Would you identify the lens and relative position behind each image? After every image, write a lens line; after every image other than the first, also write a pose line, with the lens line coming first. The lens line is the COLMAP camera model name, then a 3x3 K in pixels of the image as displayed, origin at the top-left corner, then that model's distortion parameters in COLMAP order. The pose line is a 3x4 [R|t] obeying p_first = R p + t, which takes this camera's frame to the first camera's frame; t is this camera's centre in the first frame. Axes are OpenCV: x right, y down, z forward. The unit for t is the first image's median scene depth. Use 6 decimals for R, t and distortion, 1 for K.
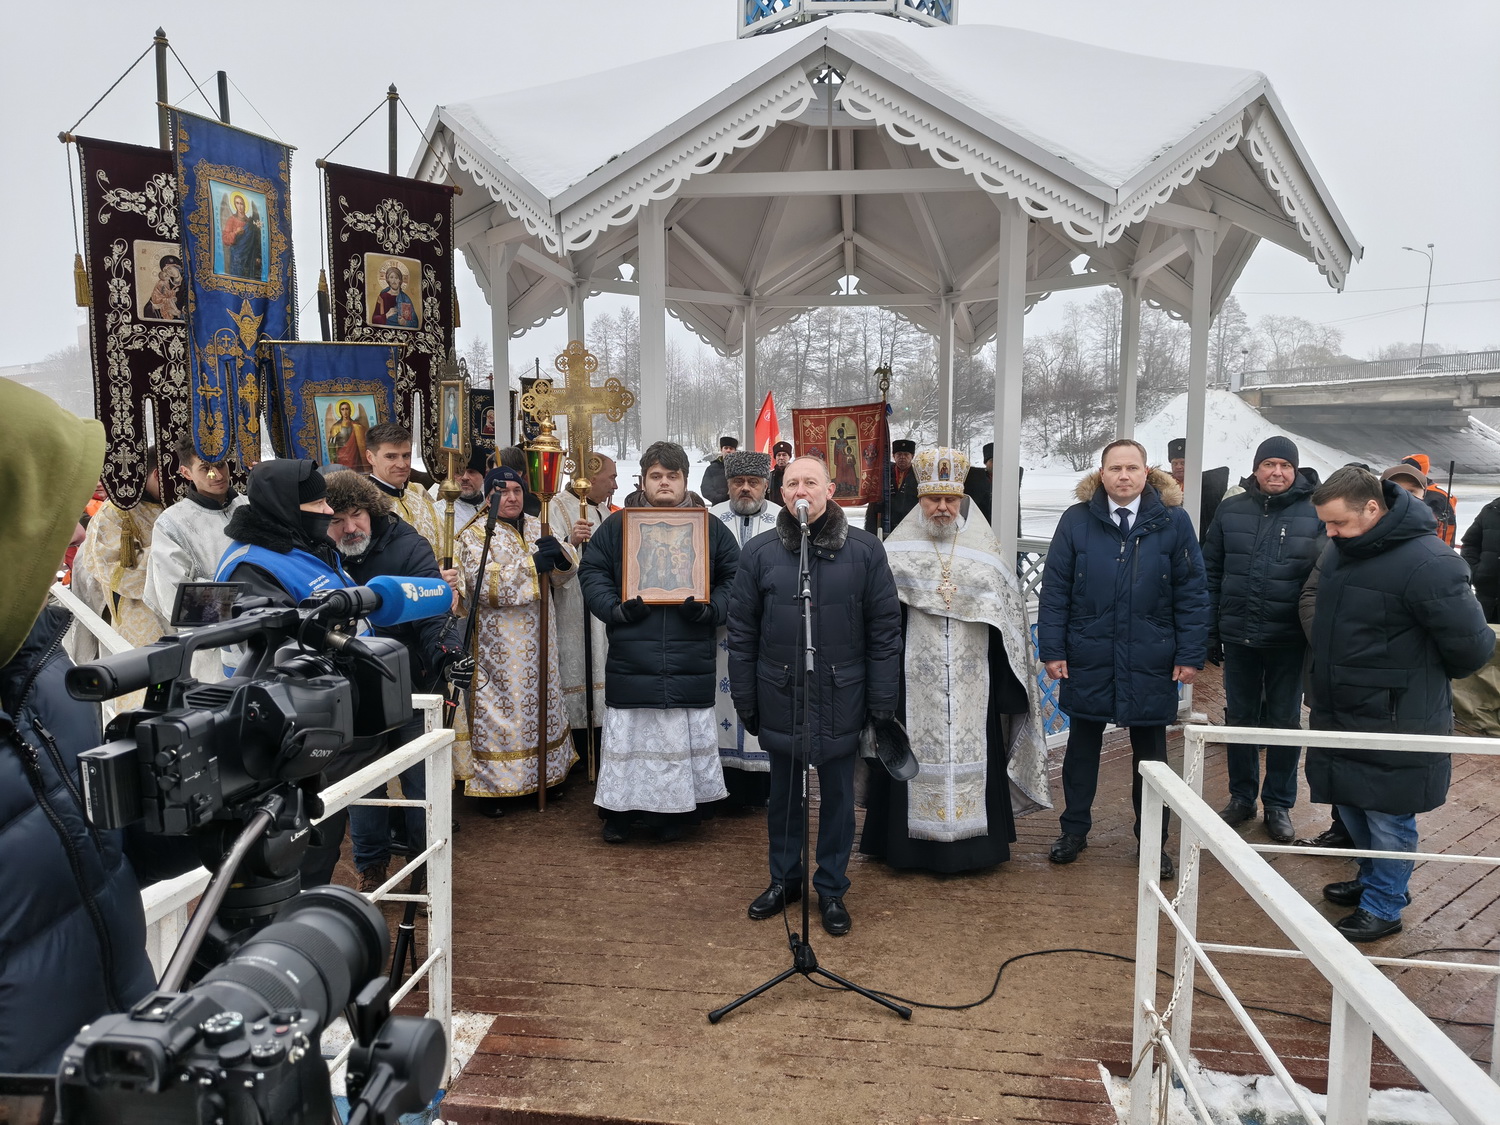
lens RADIAL K [[1049.5, 0, 744.3], [0, 1049.5, 561.3], [0, 0, 1]] dist [0.051050, -0.058238]
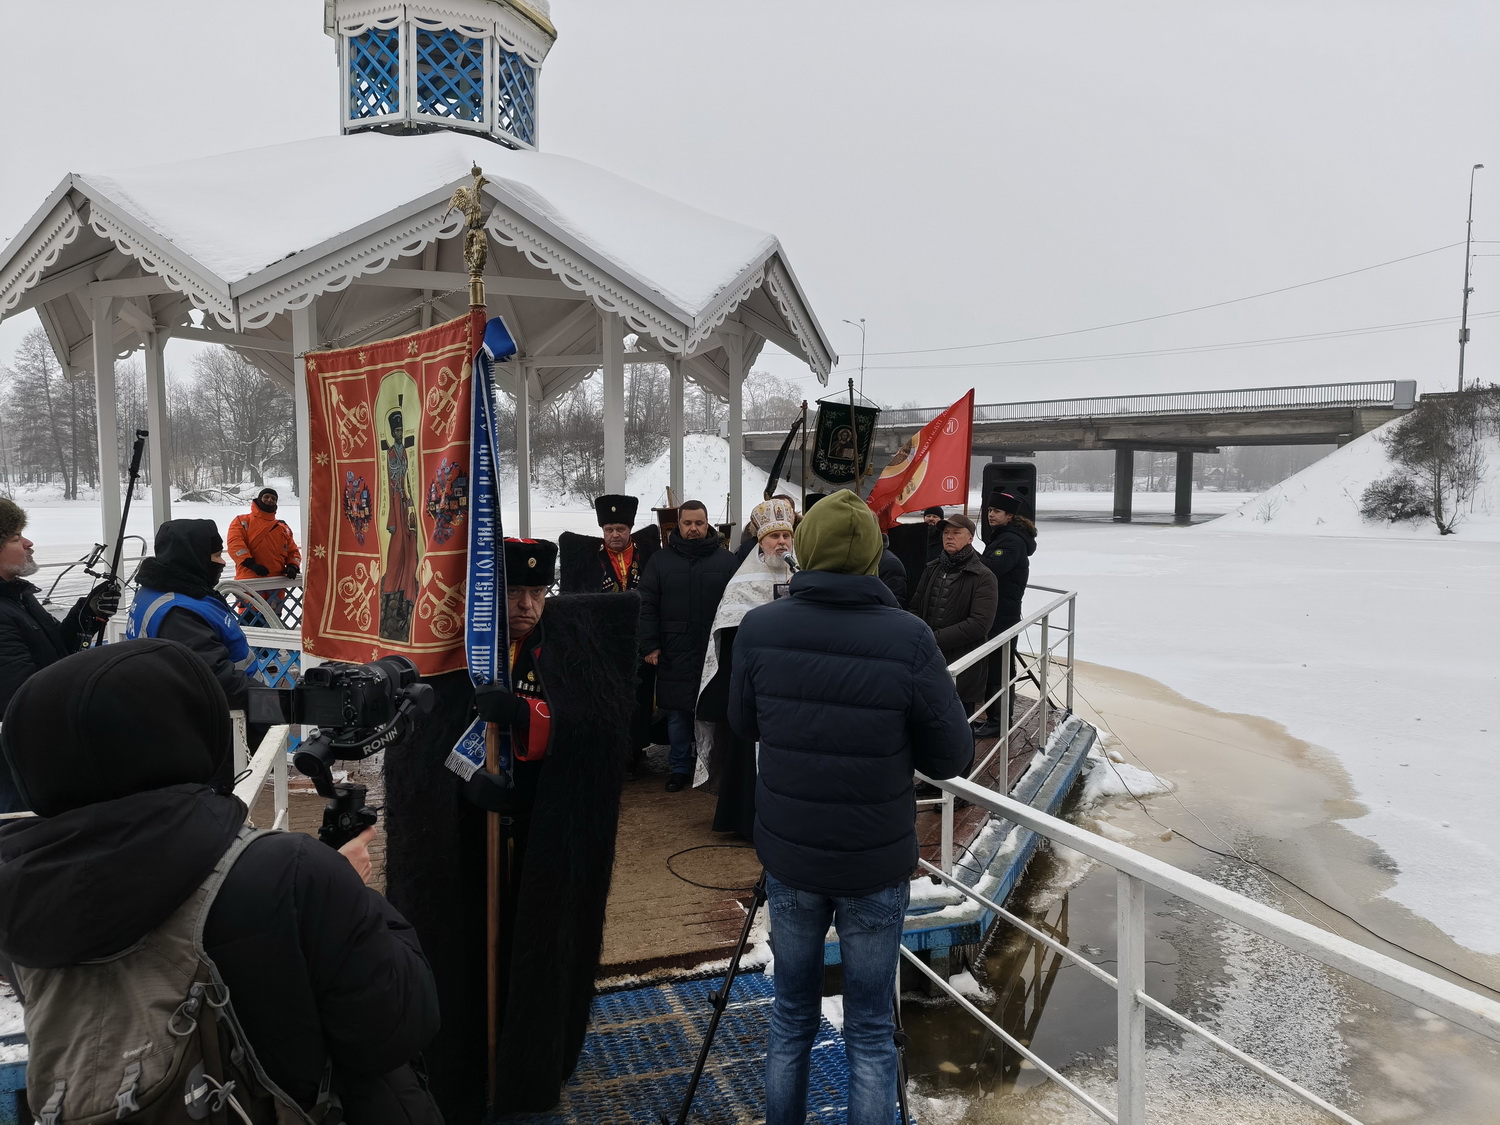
lens RADIAL K [[1049.5, 0, 741.8], [0, 1049.5, 569.1], [0, 0, 1]] dist [0.051050, -0.058238]
pose [[0.900131, -0.035111, 0.434202, -0.179099], [0.047032, 0.998753, -0.016738, 0.008842], [-0.433073, 0.035488, 0.900660, -0.236174]]
